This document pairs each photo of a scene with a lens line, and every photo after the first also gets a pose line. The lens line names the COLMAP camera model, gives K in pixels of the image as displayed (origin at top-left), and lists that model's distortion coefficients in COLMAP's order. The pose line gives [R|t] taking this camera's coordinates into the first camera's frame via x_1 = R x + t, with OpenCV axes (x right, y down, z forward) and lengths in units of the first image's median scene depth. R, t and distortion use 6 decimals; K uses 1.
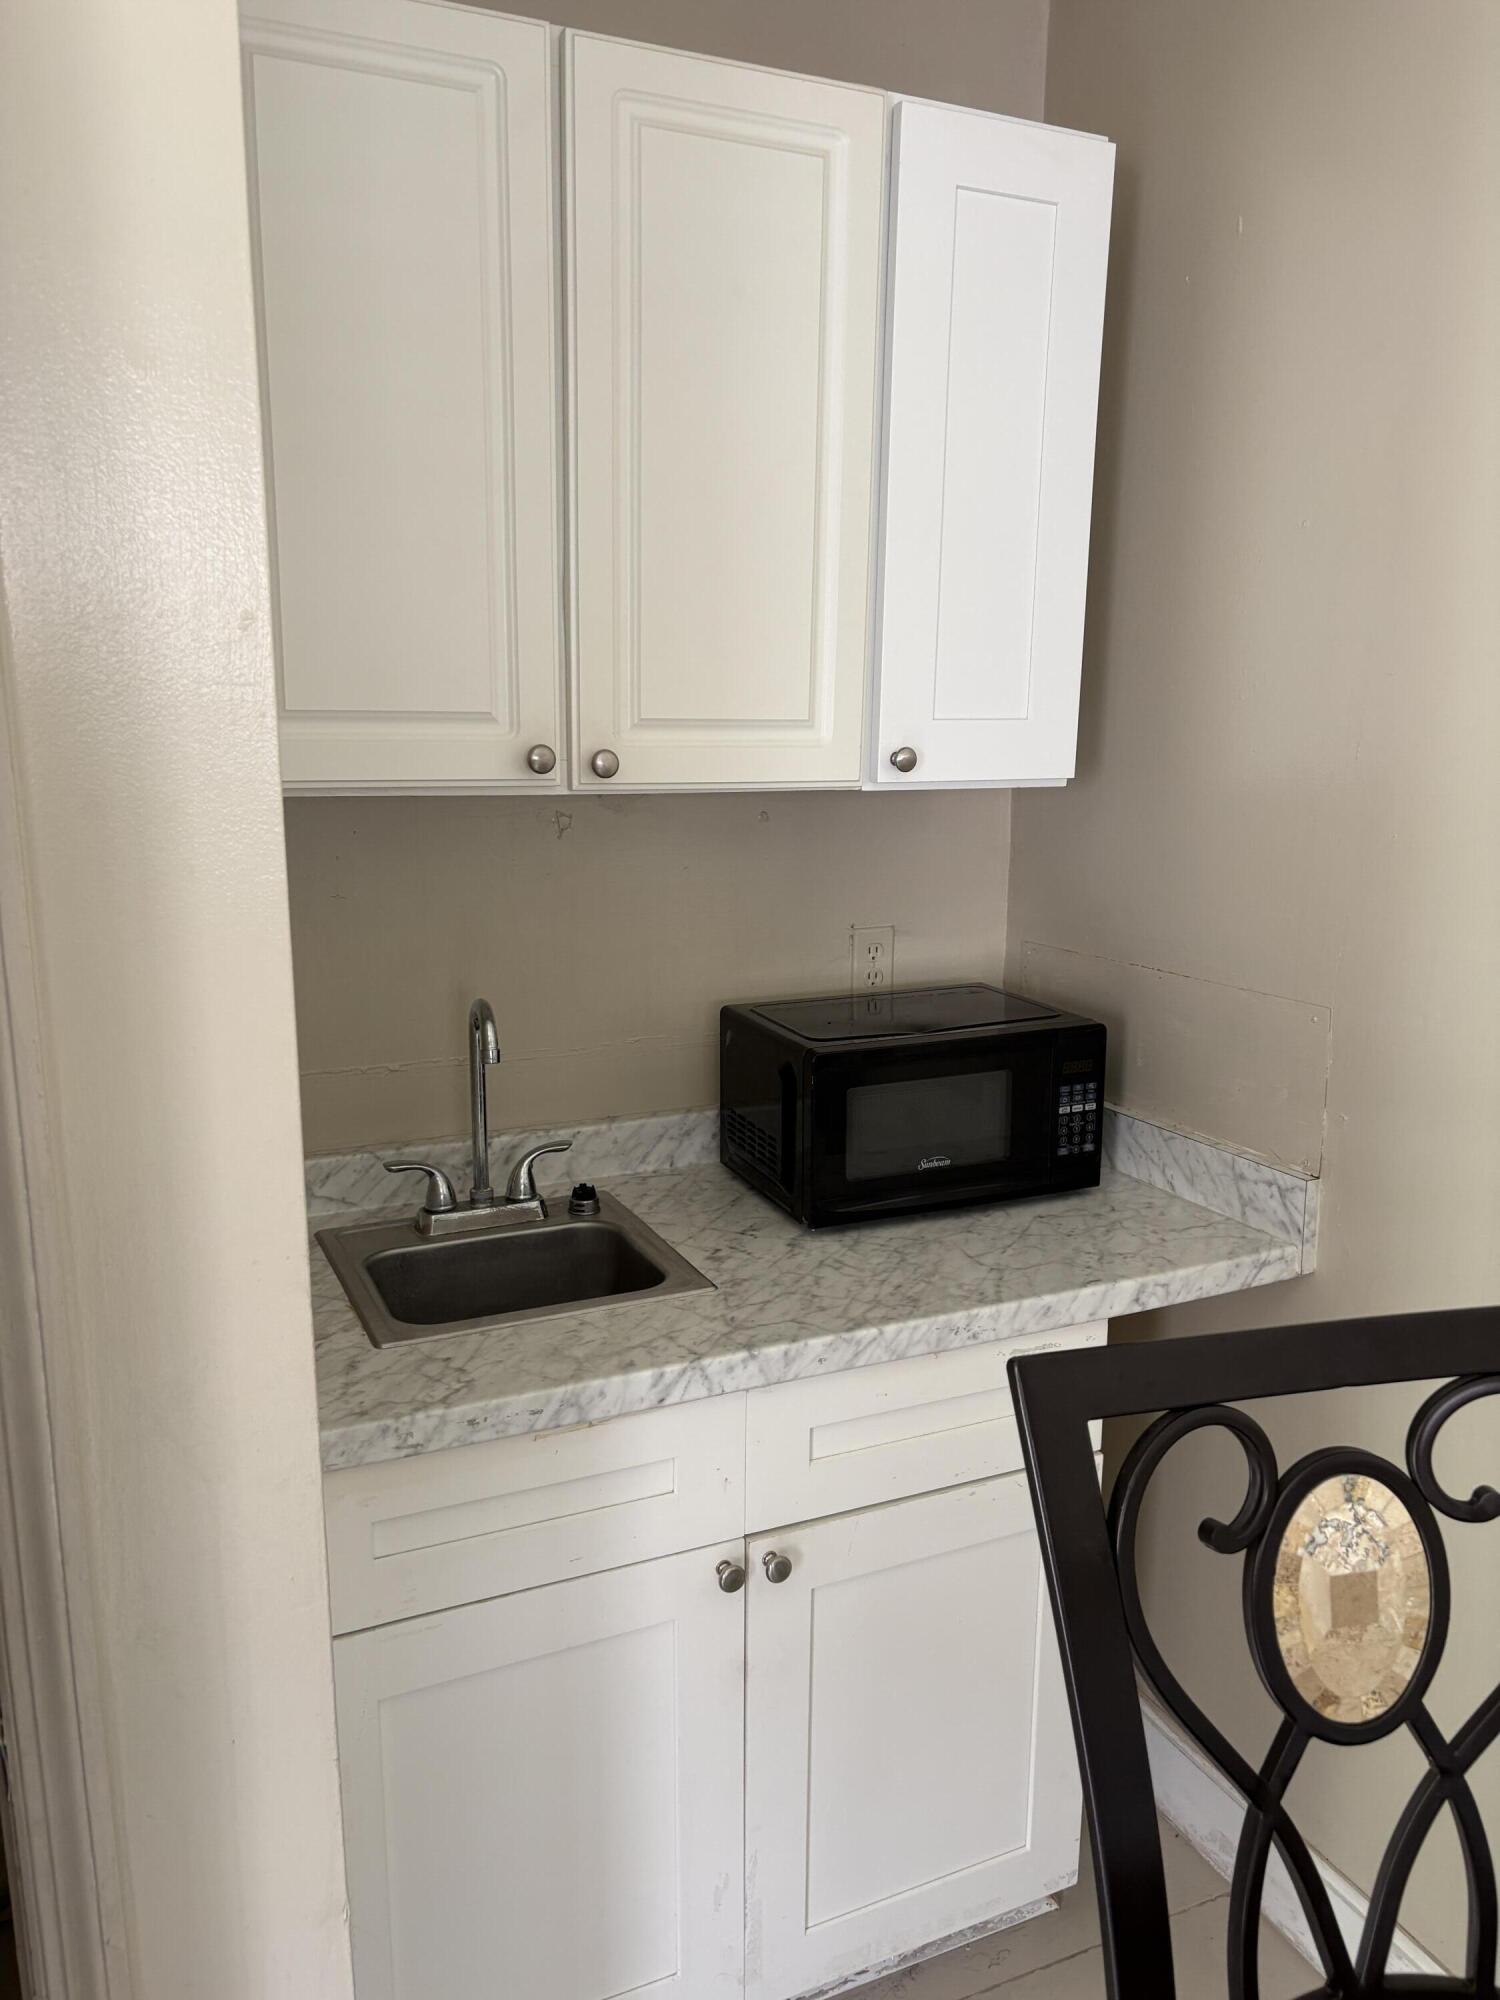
lens RADIAL K [[1627.9, 0, 744.6], [0, 1627.9, 1076.9], [0, 0, 1]] dist [0.221419, -0.322192]
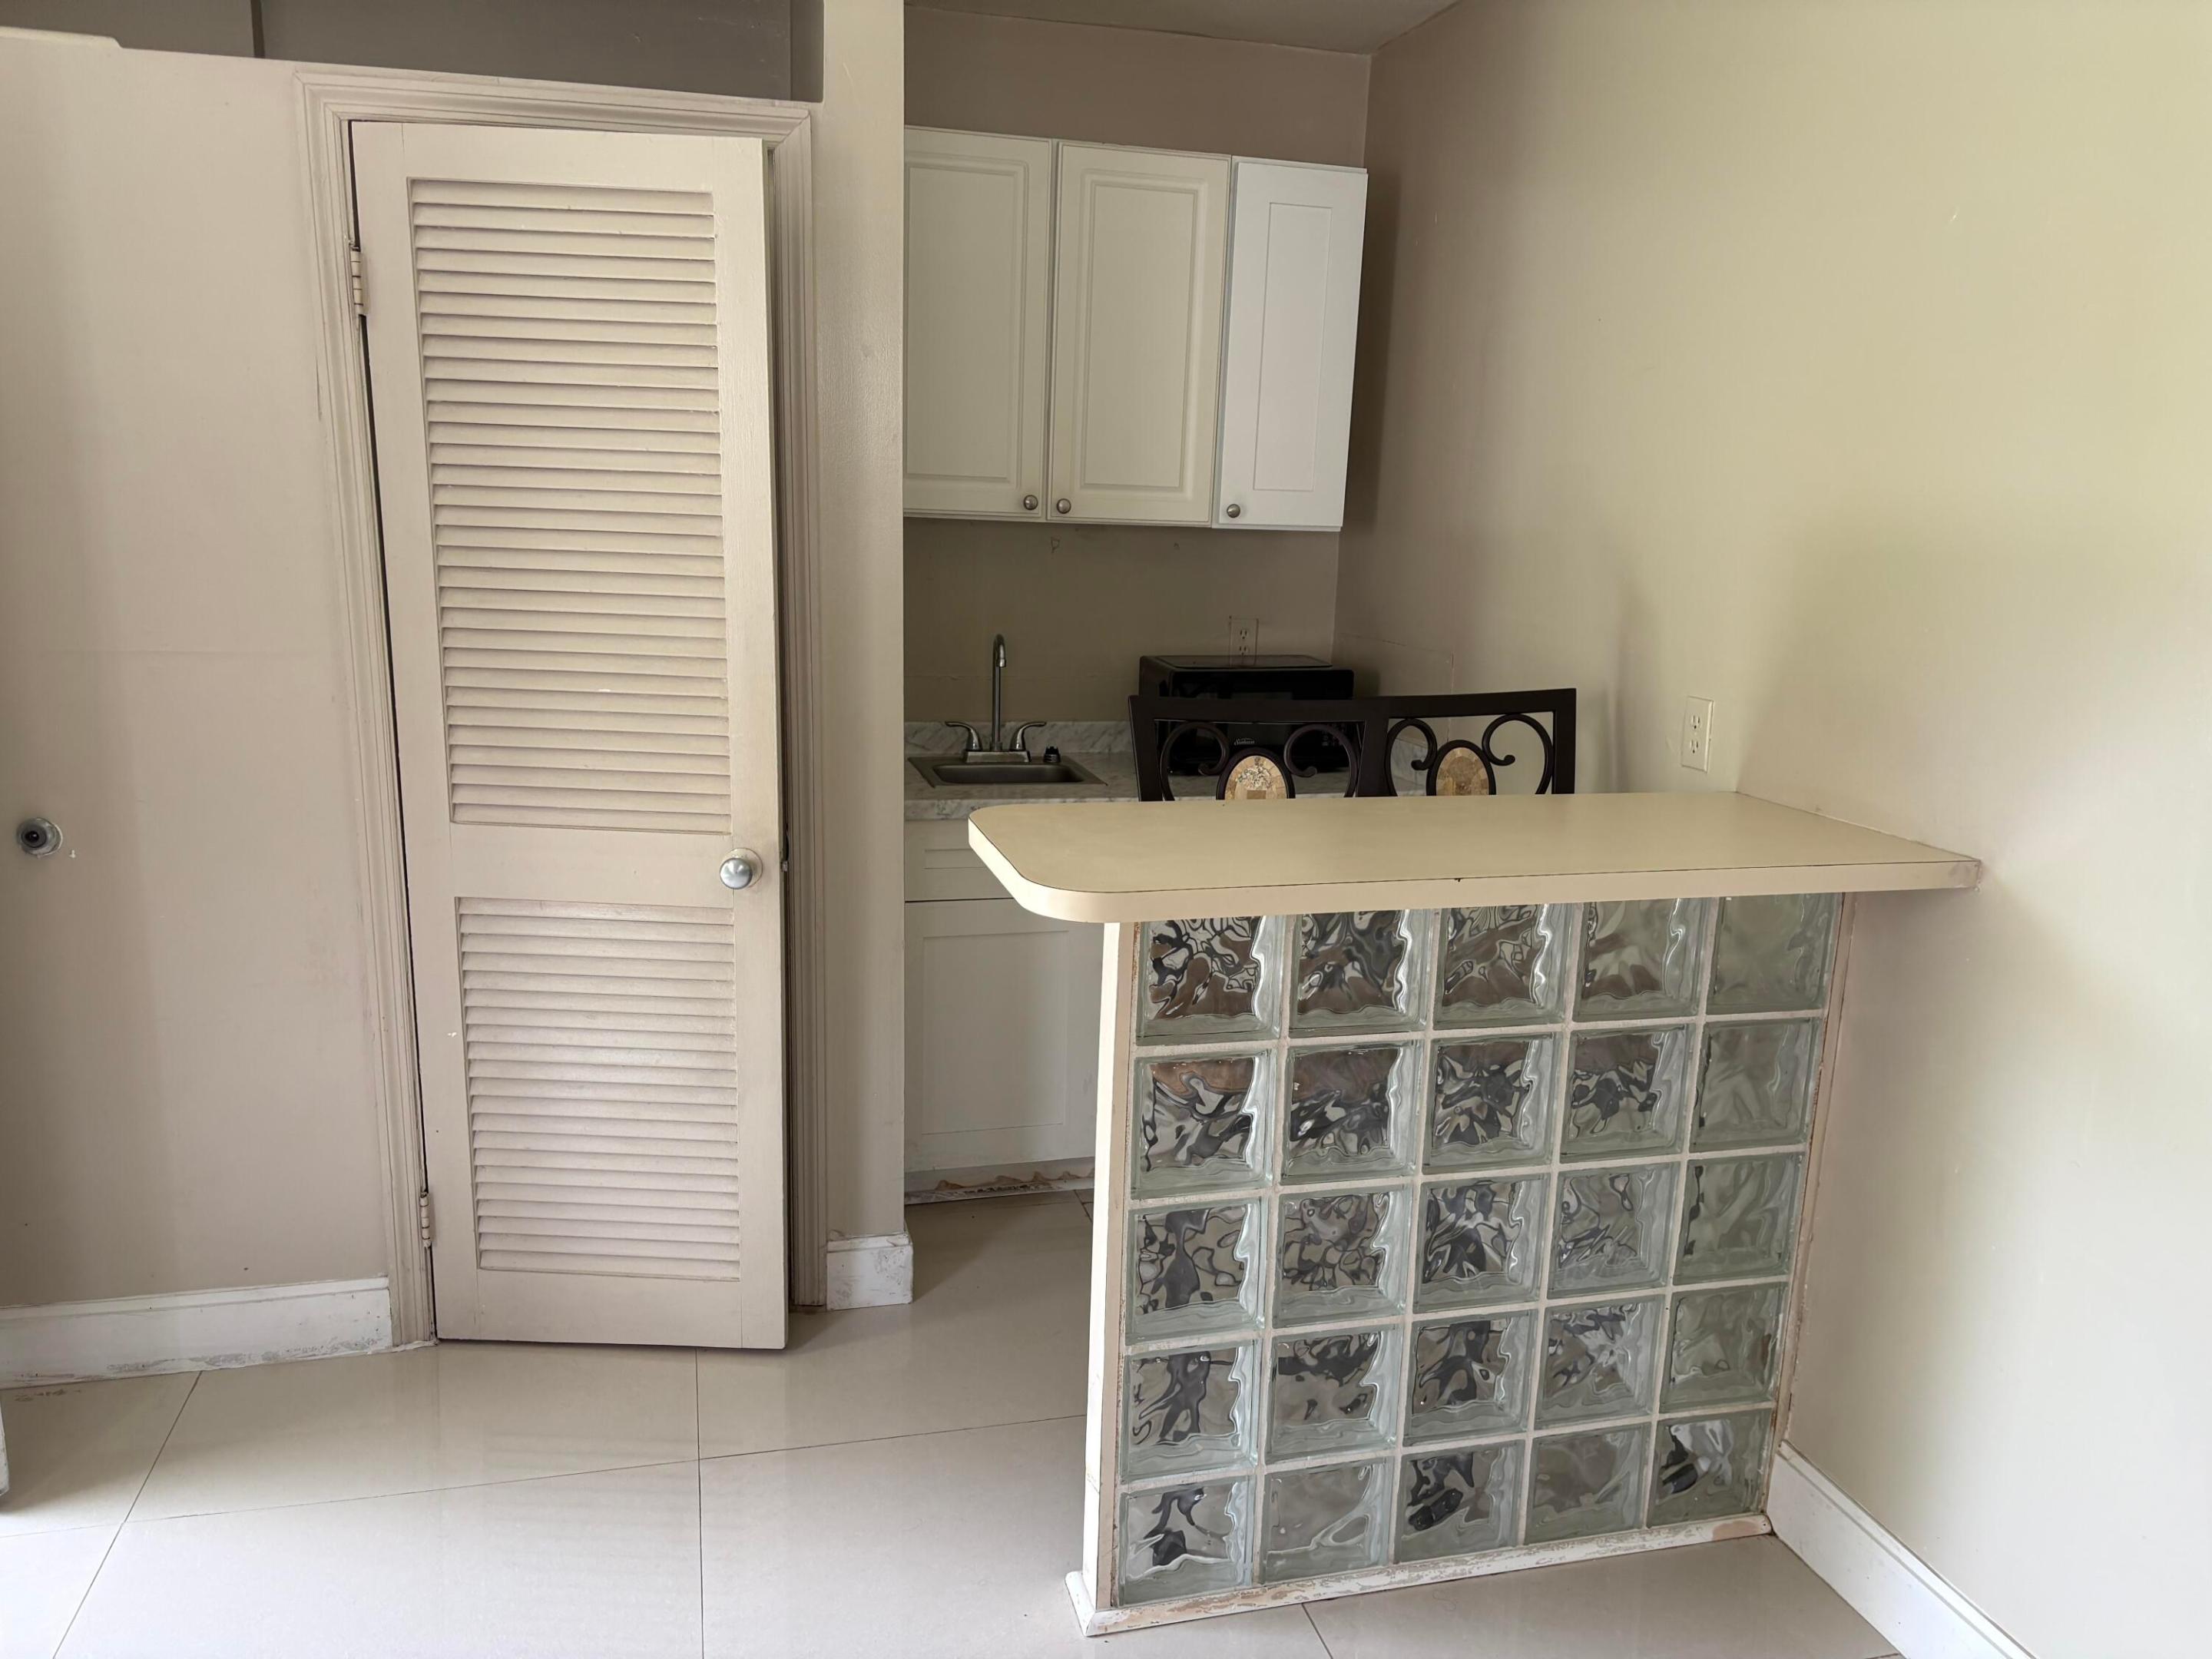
lens RADIAL K [[1800.5, 0, 1117.7], [0, 1800.5, 935.7], [0, 0, 1]] dist [0.221419, -0.322192]
pose [[0.986908, 0.062271, -0.148776, 0.316335], [-0.060662, 0.998041, 0.015331, 0.268000], [0.149440, -0.006105, 0.988752, -1.076161]]
